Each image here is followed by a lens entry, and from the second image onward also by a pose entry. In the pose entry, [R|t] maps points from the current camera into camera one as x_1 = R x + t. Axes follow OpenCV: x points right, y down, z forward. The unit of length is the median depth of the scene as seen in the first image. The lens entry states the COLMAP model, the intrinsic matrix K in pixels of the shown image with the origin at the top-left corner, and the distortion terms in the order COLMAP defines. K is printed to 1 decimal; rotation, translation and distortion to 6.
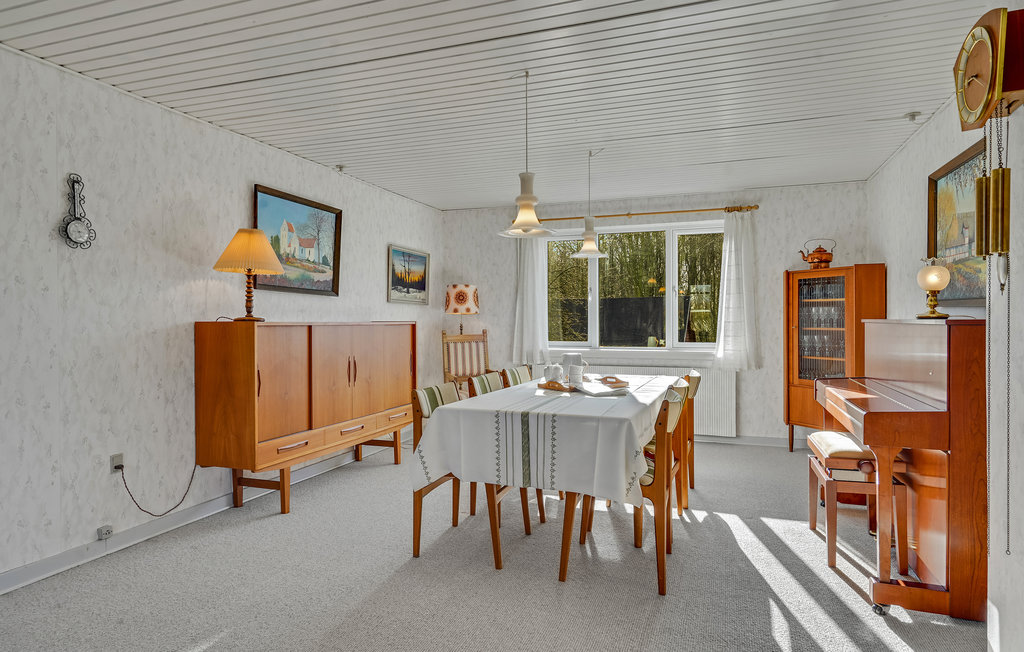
lens RADIAL K [[583.1, 0, 512.0], [0, 583.1, 326.0], [0, 0, 1]] dist [-0.000950, -0.001453]
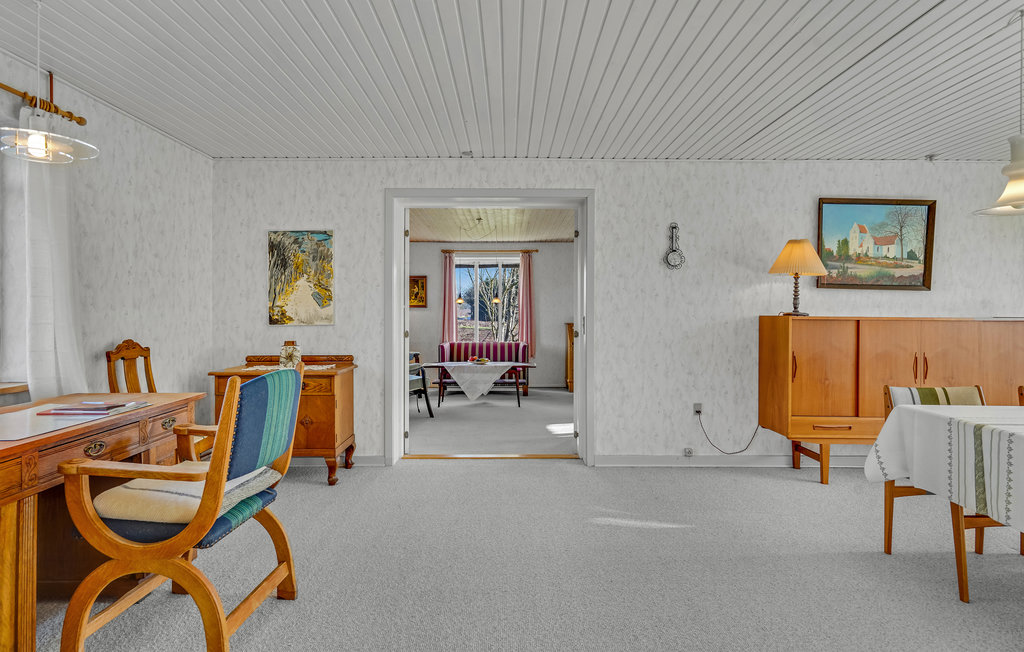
lens RADIAL K [[528.8, 0, 511.1], [0, 528.8, 321.5], [0, 0, 1]] dist [0.000308, 0.000462]
pose [[0.336315, 0.017947, -0.941579, 0.390648], [-0.014682, 0.999797, 0.013813, -0.002423], [0.941635, 0.009178, 0.336510, 0.073217]]
